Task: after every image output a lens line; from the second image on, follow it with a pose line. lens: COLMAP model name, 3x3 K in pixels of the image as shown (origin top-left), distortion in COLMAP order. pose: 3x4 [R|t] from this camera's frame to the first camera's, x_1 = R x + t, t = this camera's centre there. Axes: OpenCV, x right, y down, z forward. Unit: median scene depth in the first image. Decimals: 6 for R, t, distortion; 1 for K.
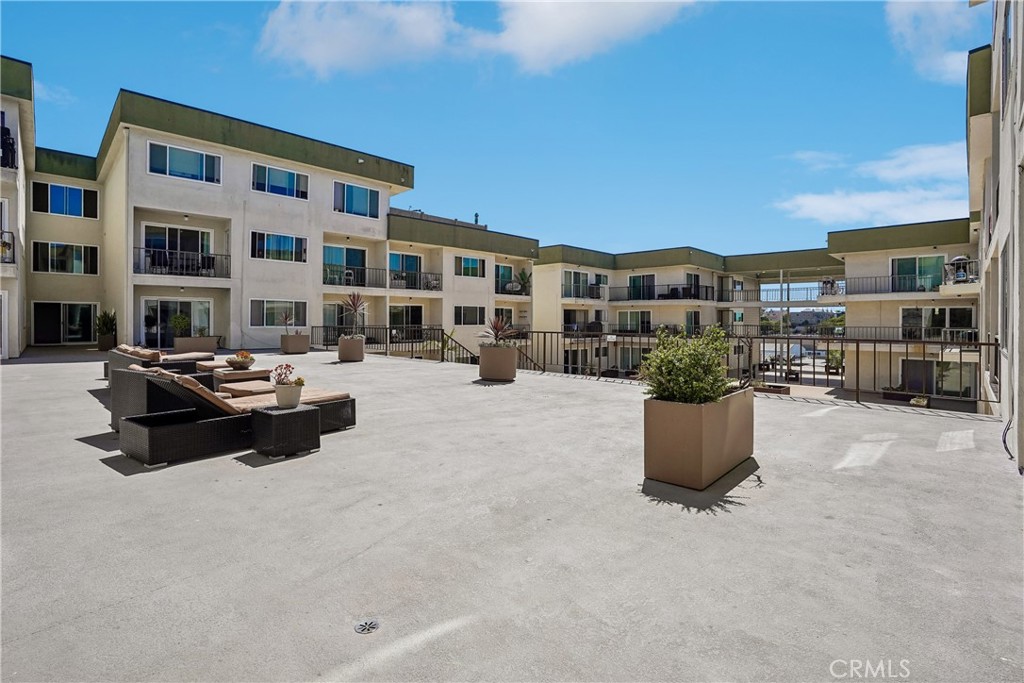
lens RADIAL K [[481.8, 0, 508.8], [0, 481.8, 327.6], [0, 0, 1]] dist [-0.071269, 0.033860]
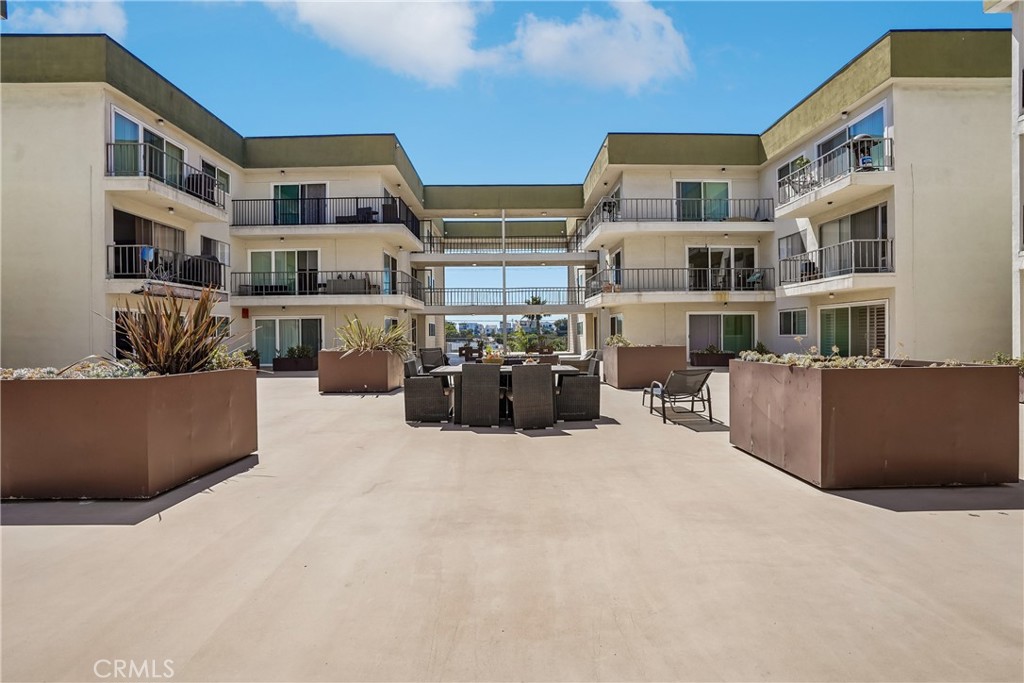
lens RADIAL K [[481.8, 0, 508.8], [0, 481.8, 327.6], [0, 0, 1]] dist [-0.071269, 0.033860]
pose [[0.711563, -0.005525, 0.702600, 0.073367], [0.021309, 0.999679, -0.013720, 0.069252], [-0.702299, 0.024734, 0.711453, 0.482409]]
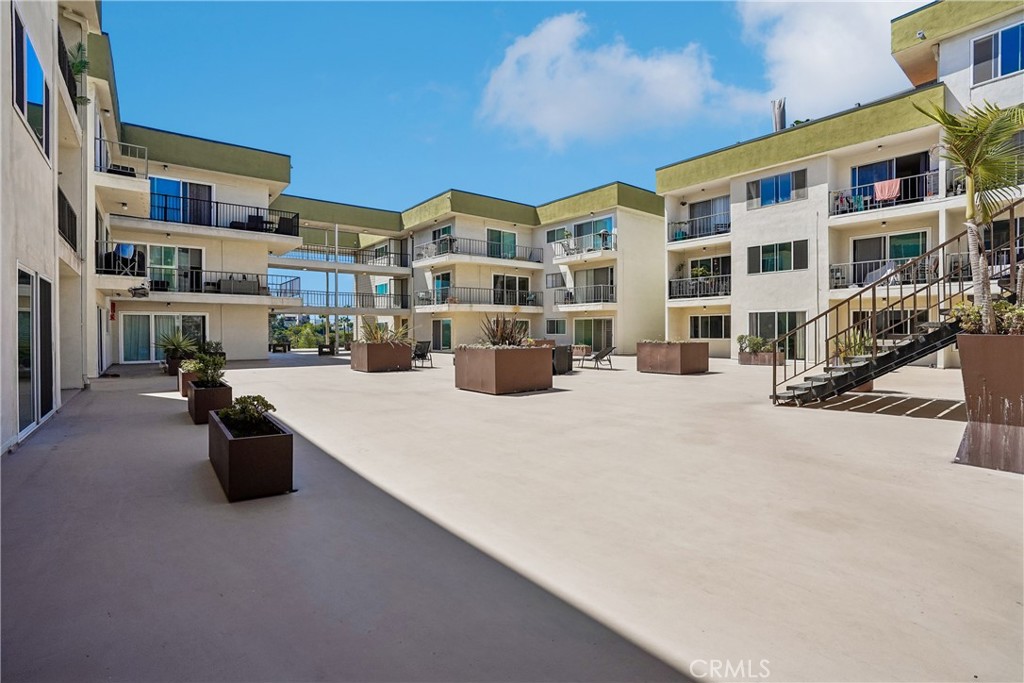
lens RADIAL K [[481.8, 0, 508.8], [0, 481.8, 327.6], [0, 0, 1]] dist [-0.071269, 0.033860]
pose [[0.134162, -0.001396, 0.990958, -0.207037], [0.010262, 0.999947, 0.000020, 0.064331], [-0.990906, 0.010167, 0.134169, 0.591893]]
